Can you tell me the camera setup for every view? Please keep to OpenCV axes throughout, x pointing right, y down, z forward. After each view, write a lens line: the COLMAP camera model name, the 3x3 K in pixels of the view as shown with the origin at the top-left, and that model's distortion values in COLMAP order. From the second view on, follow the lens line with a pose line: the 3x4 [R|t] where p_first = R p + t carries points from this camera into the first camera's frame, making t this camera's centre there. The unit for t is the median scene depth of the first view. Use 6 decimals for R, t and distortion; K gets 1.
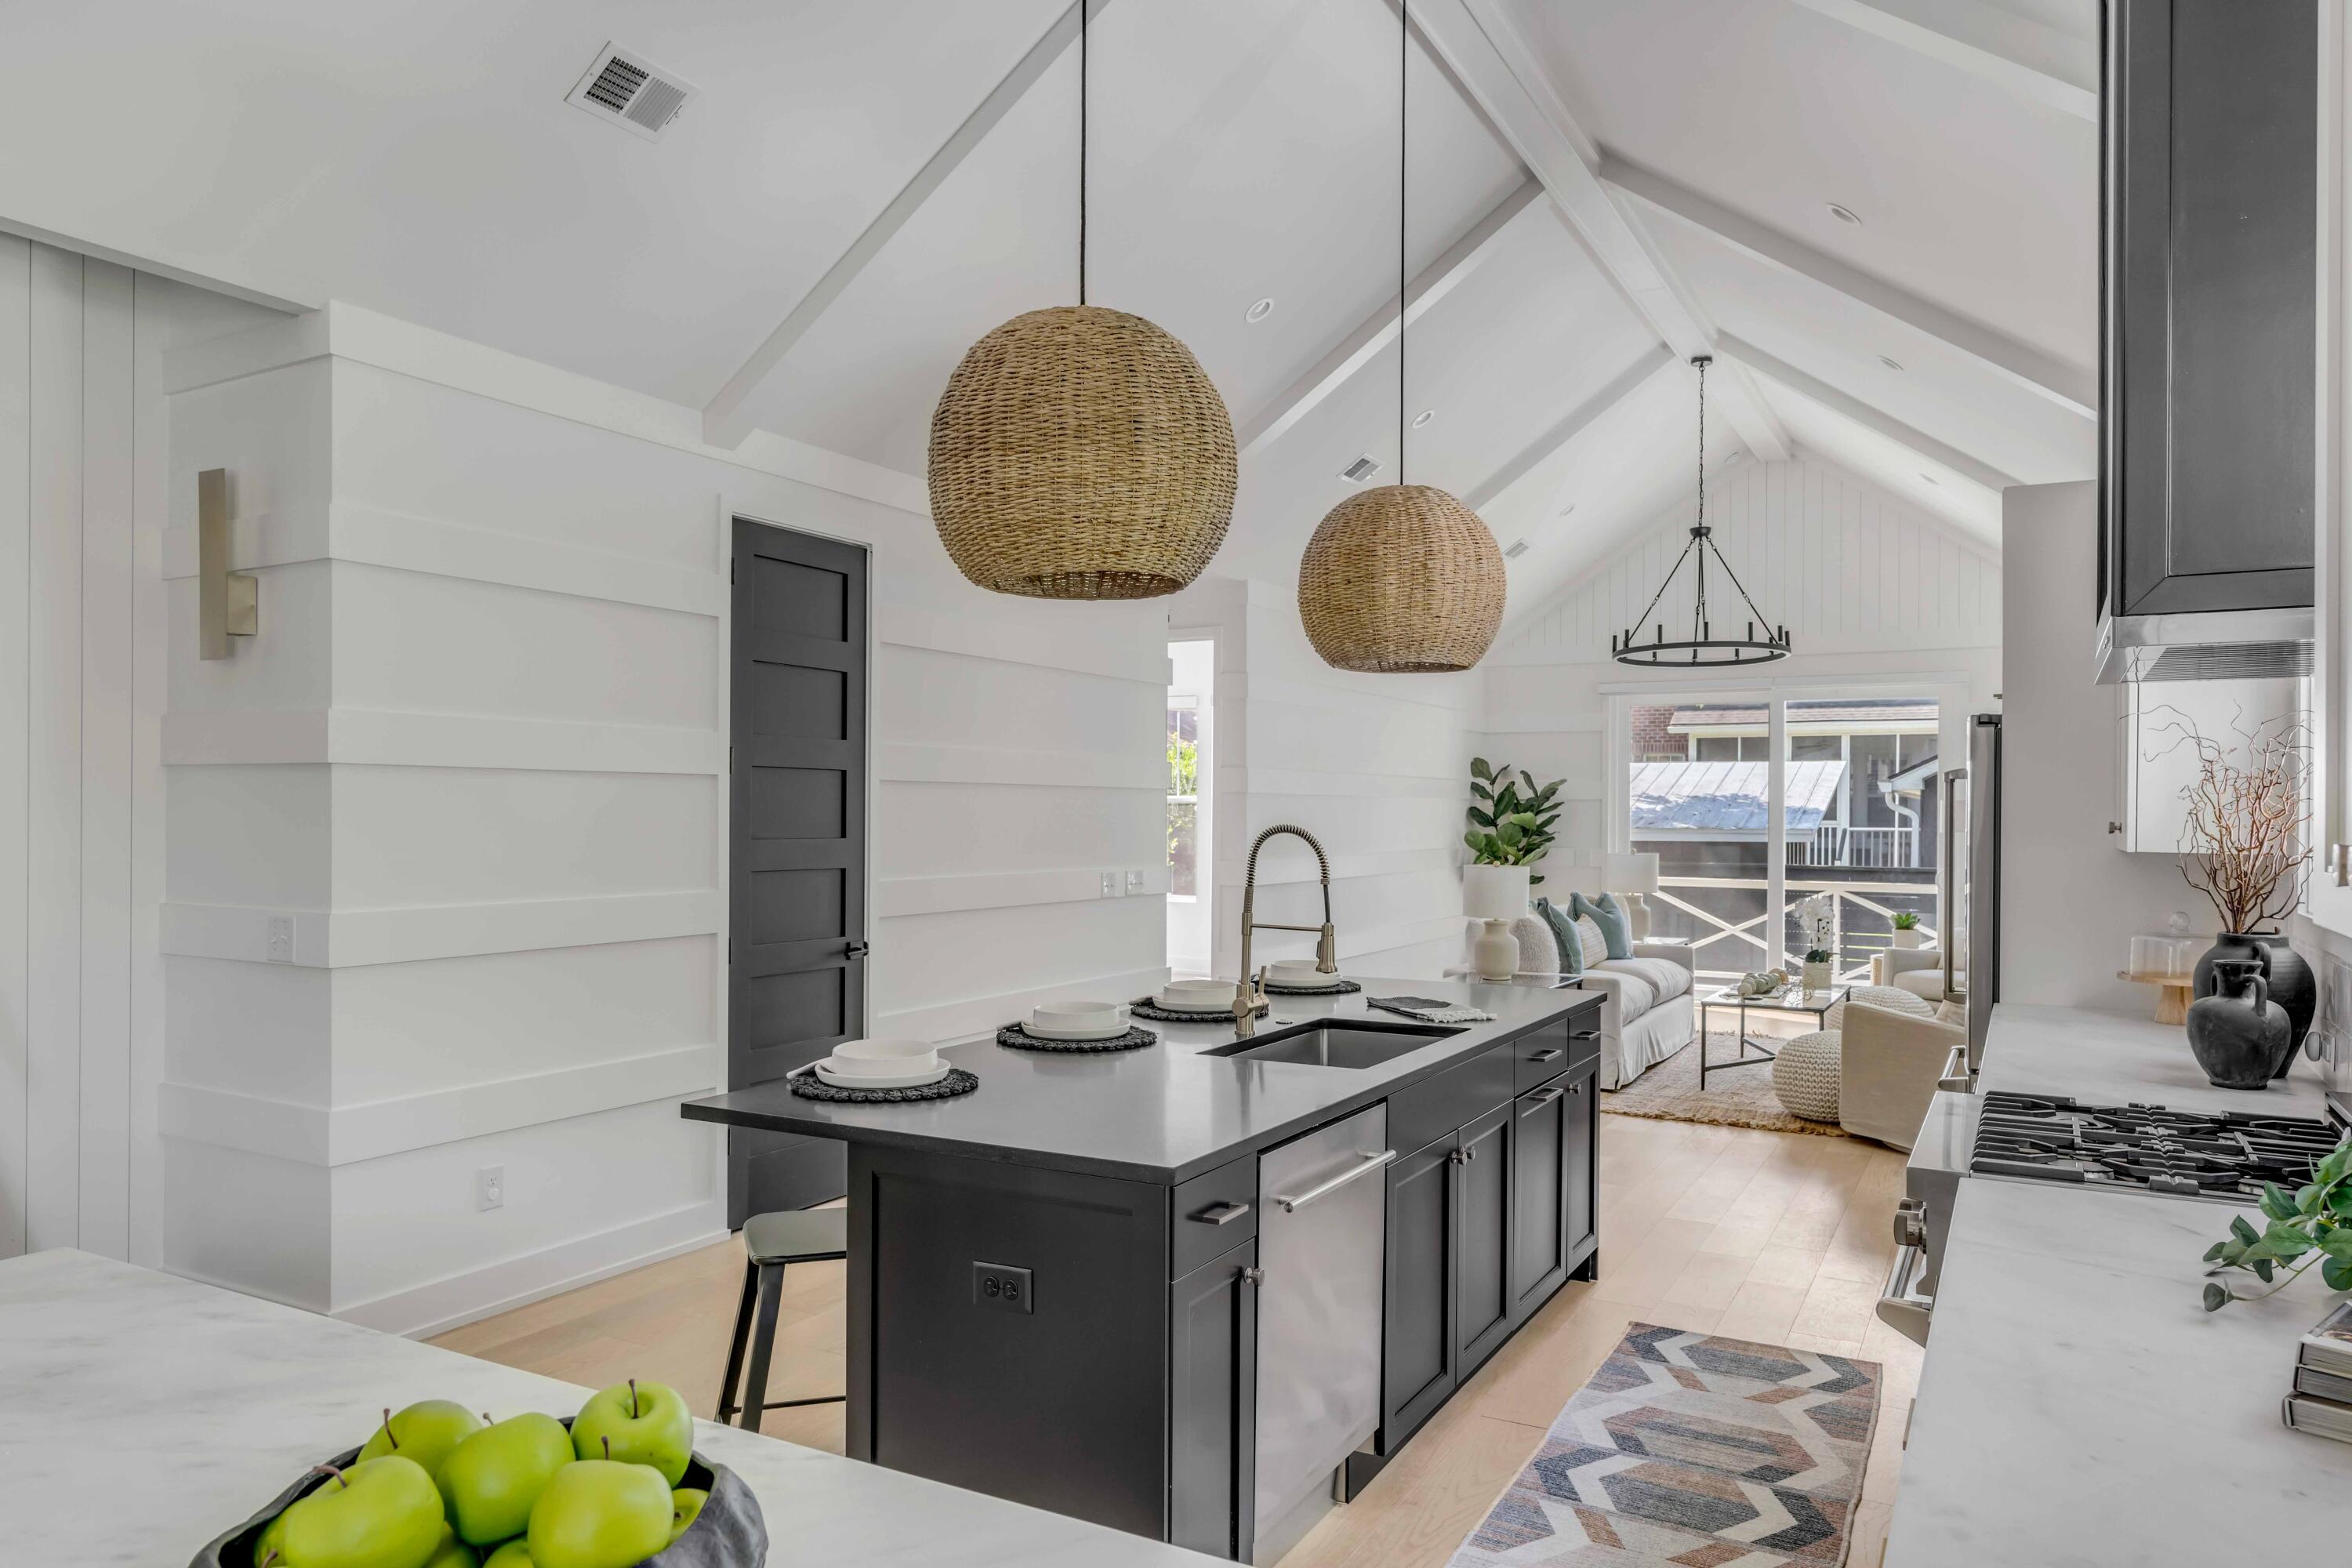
lens RADIAL K [[1556.8, 0, 1199.1], [0, 1556.8, 791.3], [0, 0, 1]] dist [0.012245, 0.000490]
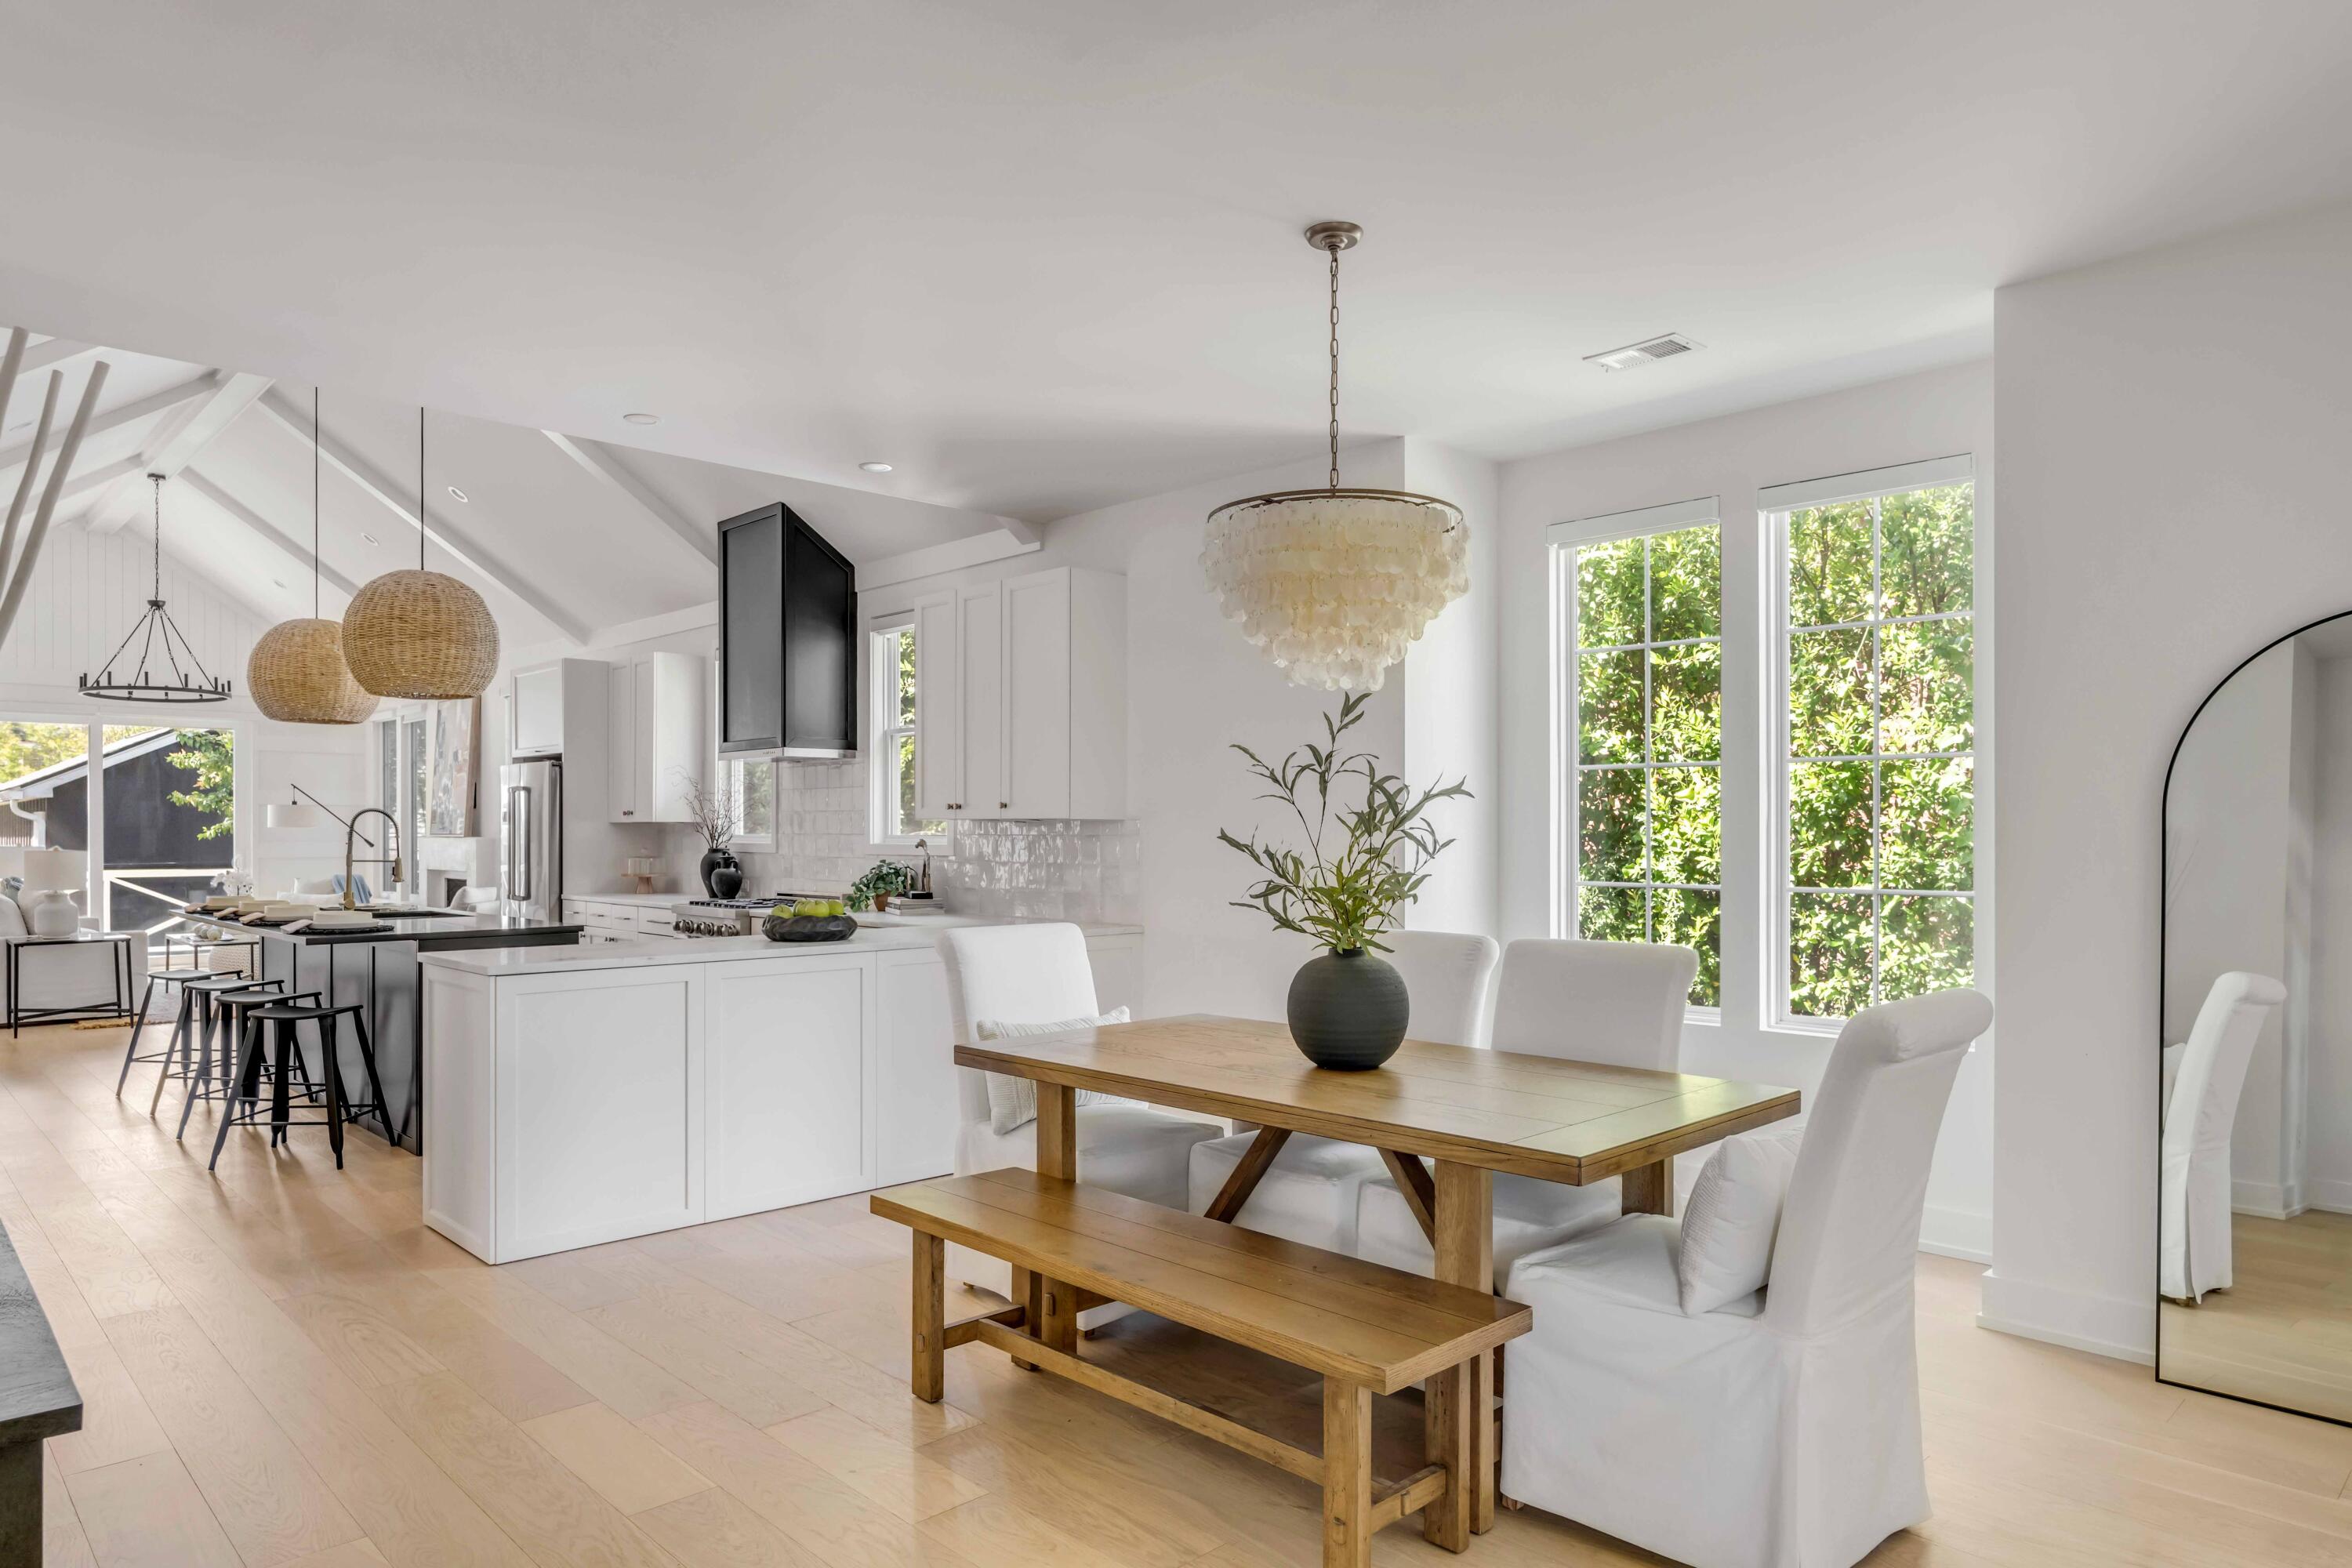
lens RADIAL K [[1415.9, 0, 1175.2], [0, 1415.9, 826.2], [0, 0, 1]] dist [0.004206, -0.001358]
pose [[0.304083, -0.005875, 0.952627, -0.431519], [-0.007542, 0.999935, 0.008574, 0.006769], [-0.952616, -0.009792, 0.304019, -0.160131]]
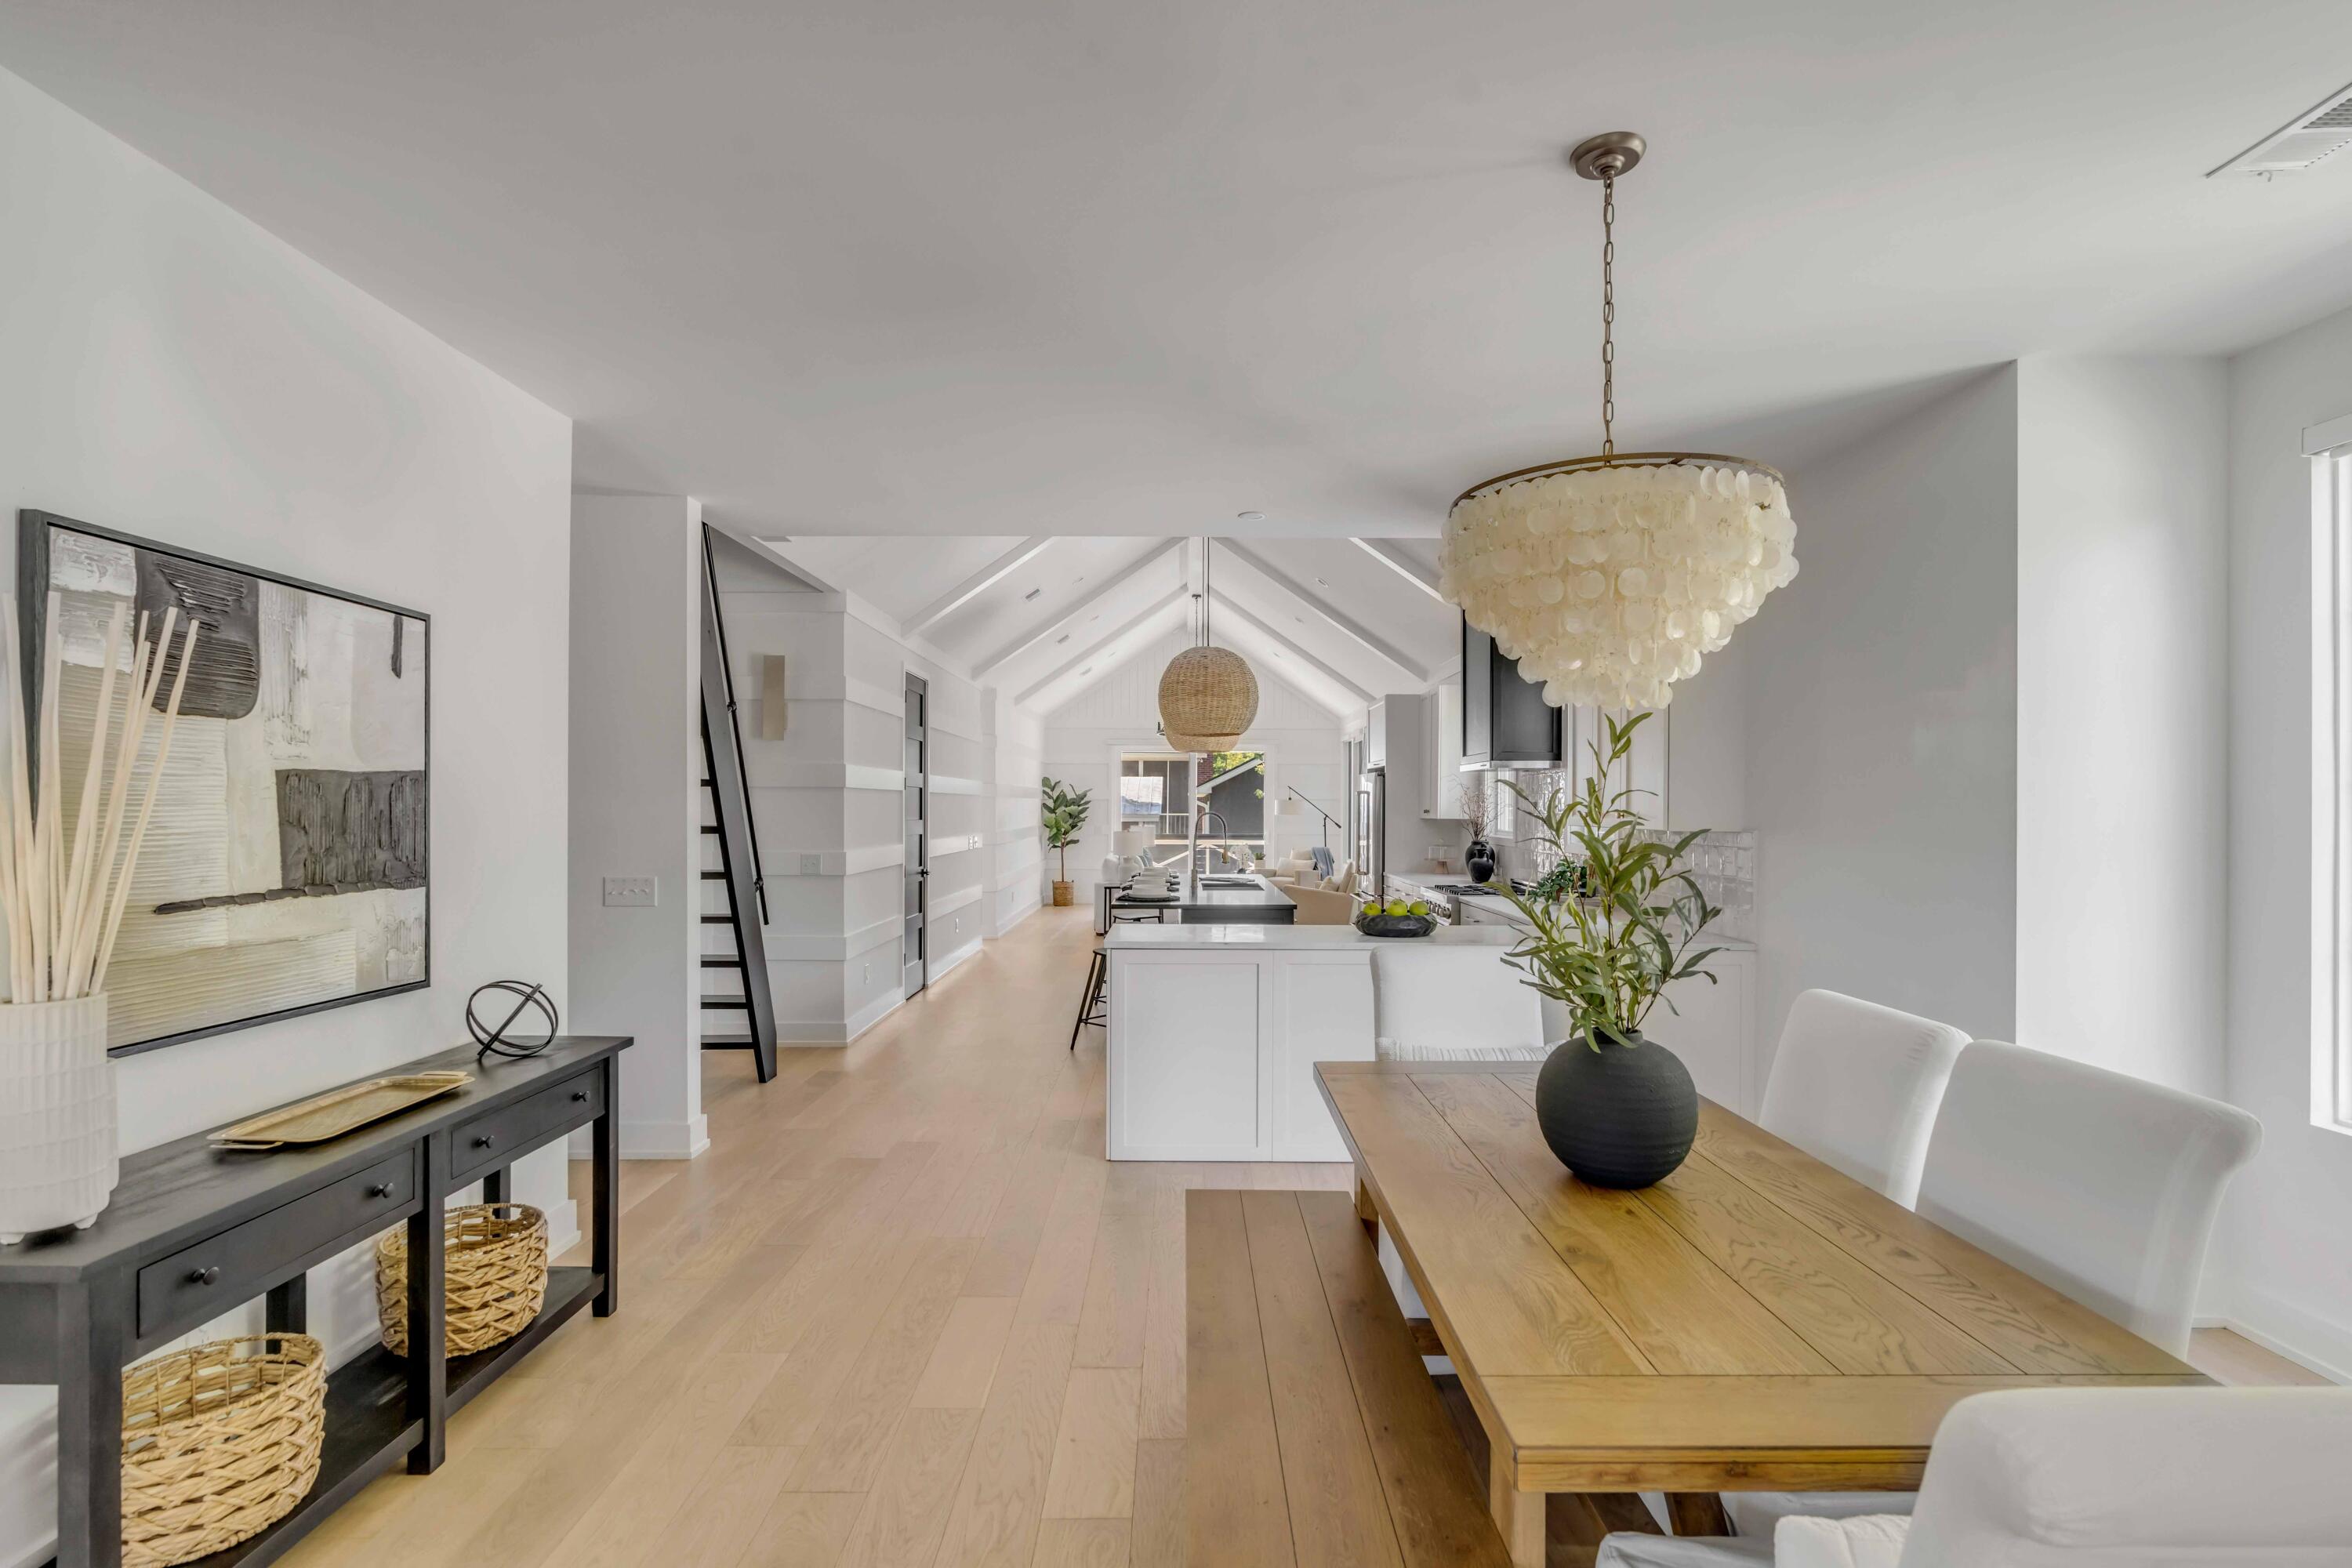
lens RADIAL K [[1076.4, 0, 1183.4], [0, 1076.4, 798.9], [0, 0, 1]] dist [-0.003249, 0.001659]
pose [[0.880646, -0.000608, 0.473774, -0.296277], [-0.003209, 0.999969, 0.007248, -0.005189], [-0.473764, -0.007903, 0.880617, -0.225558]]
